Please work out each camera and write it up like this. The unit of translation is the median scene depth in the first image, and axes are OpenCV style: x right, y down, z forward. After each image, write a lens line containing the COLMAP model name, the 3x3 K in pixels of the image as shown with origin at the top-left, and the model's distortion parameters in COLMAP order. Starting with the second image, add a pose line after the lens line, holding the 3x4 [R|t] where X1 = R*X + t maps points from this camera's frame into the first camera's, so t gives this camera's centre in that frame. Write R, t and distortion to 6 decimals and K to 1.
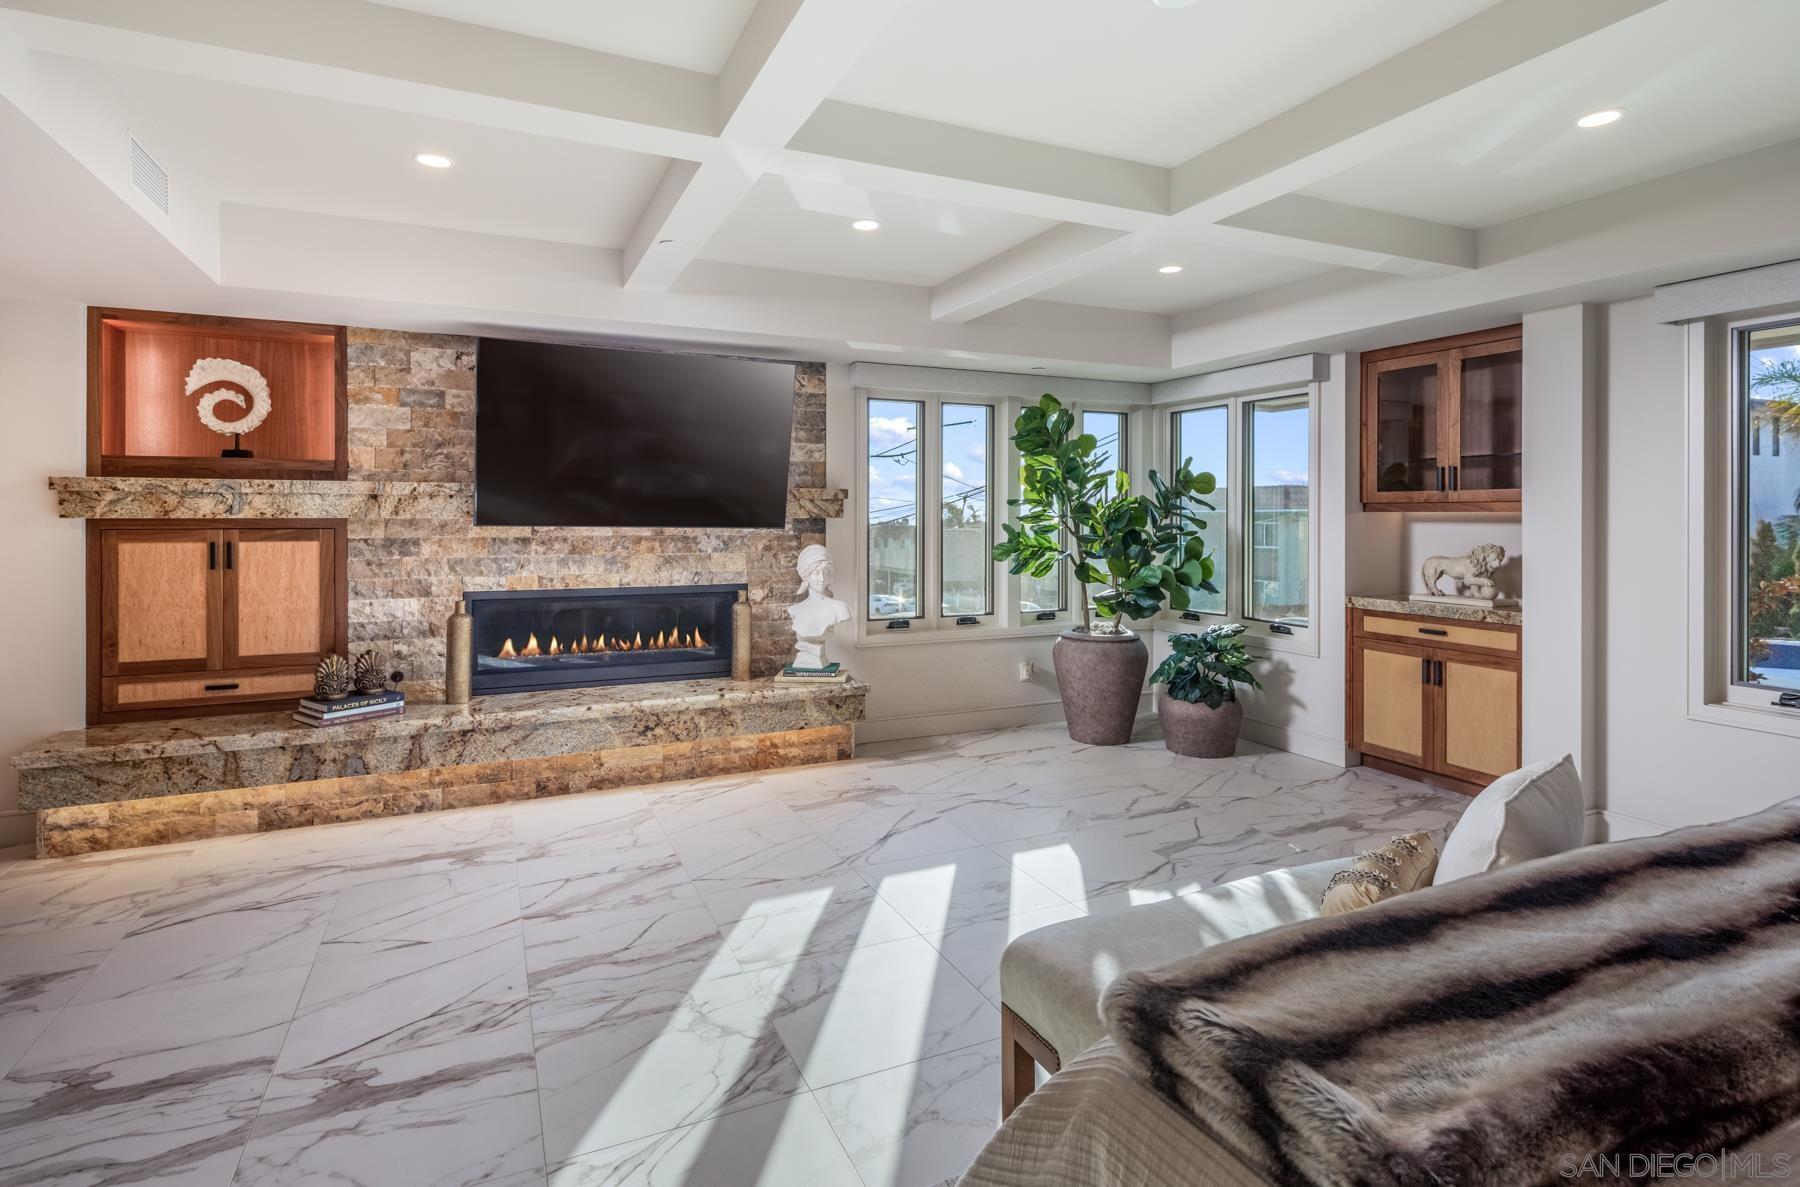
lens RADIAL K [[889.5, 0, 878.6], [0, 889.5, 520.5], [0, 0, 1]] dist [-0.001143, 0.000004]
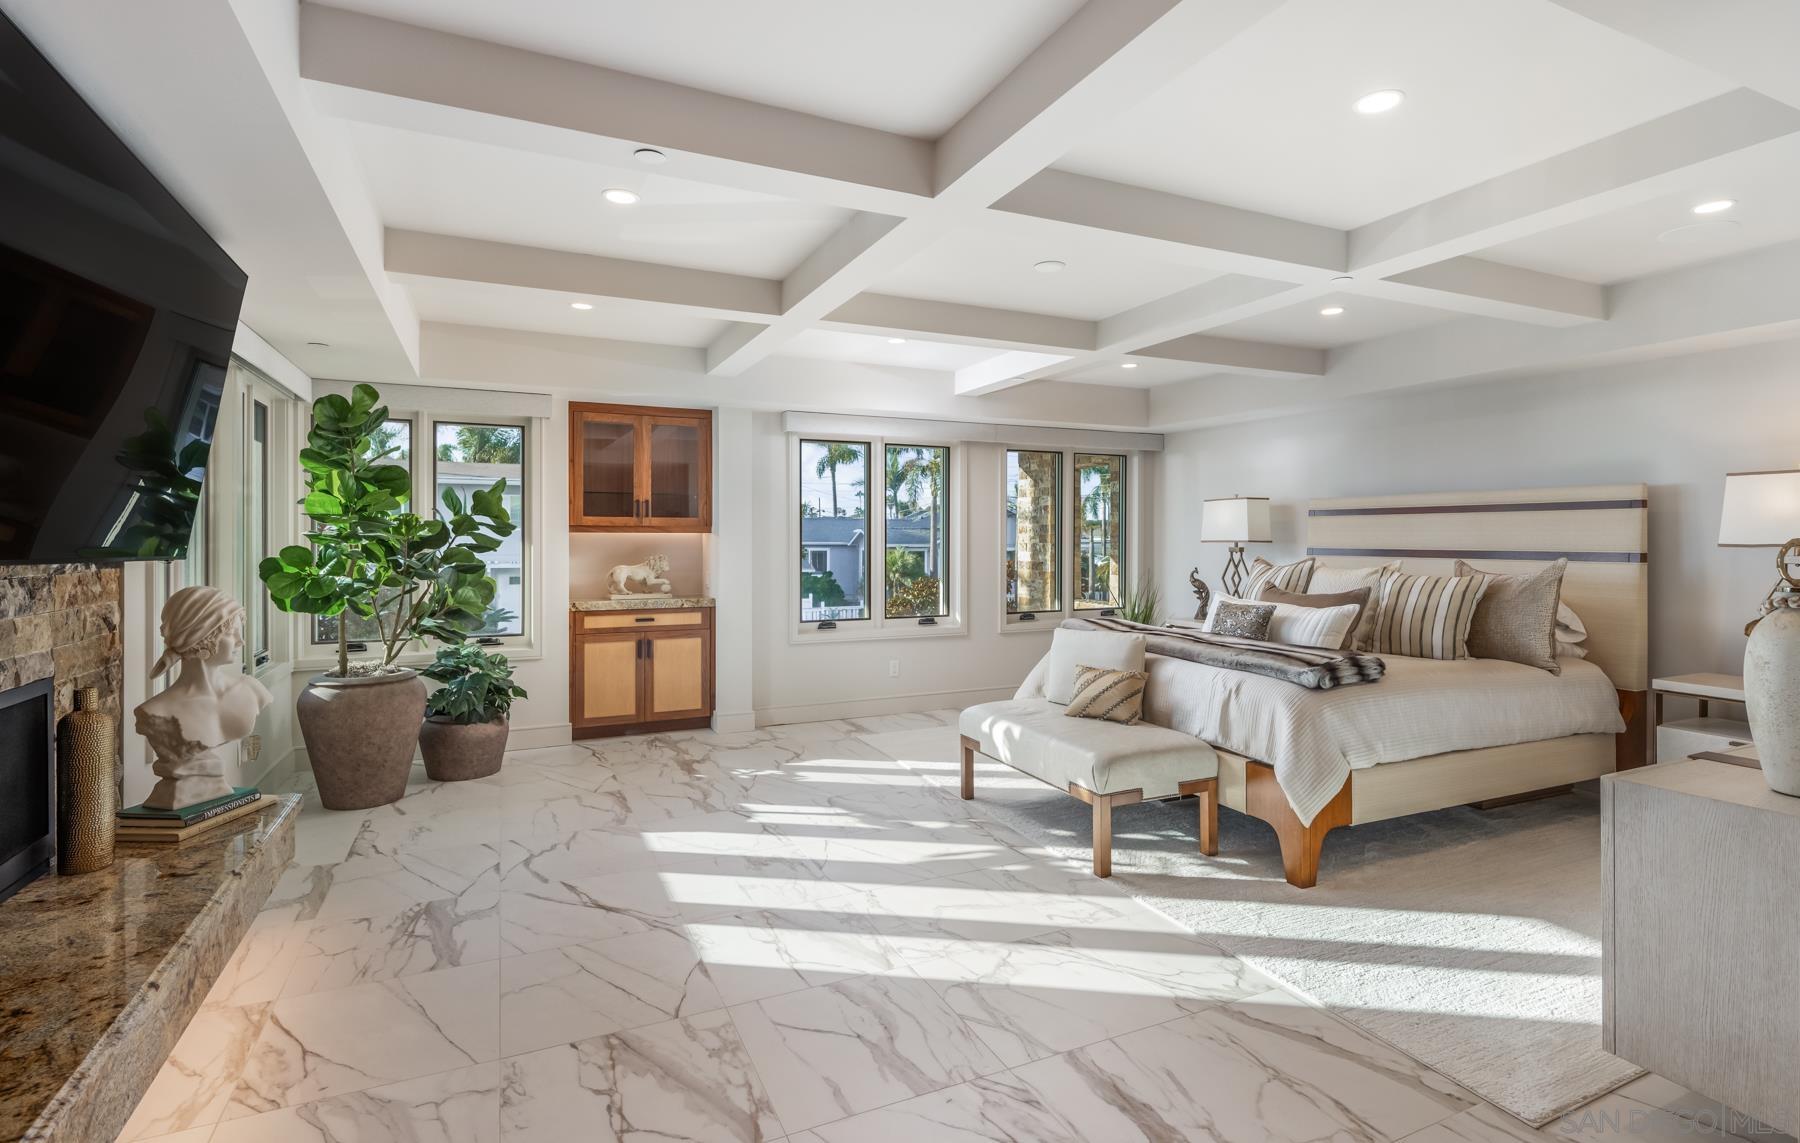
lens RADIAL K [[871.3, 0, 902.7], [0, 871.3, 533.4], [0, 0, 1]] dist [0.000845, 0.000119]
pose [[-0.011600, -0.002205, 0.999930, -0.746059], [0.001119, 0.999997, 0.002218, -0.011422], [-0.999932, 0.001145, -0.011598, 0.630581]]
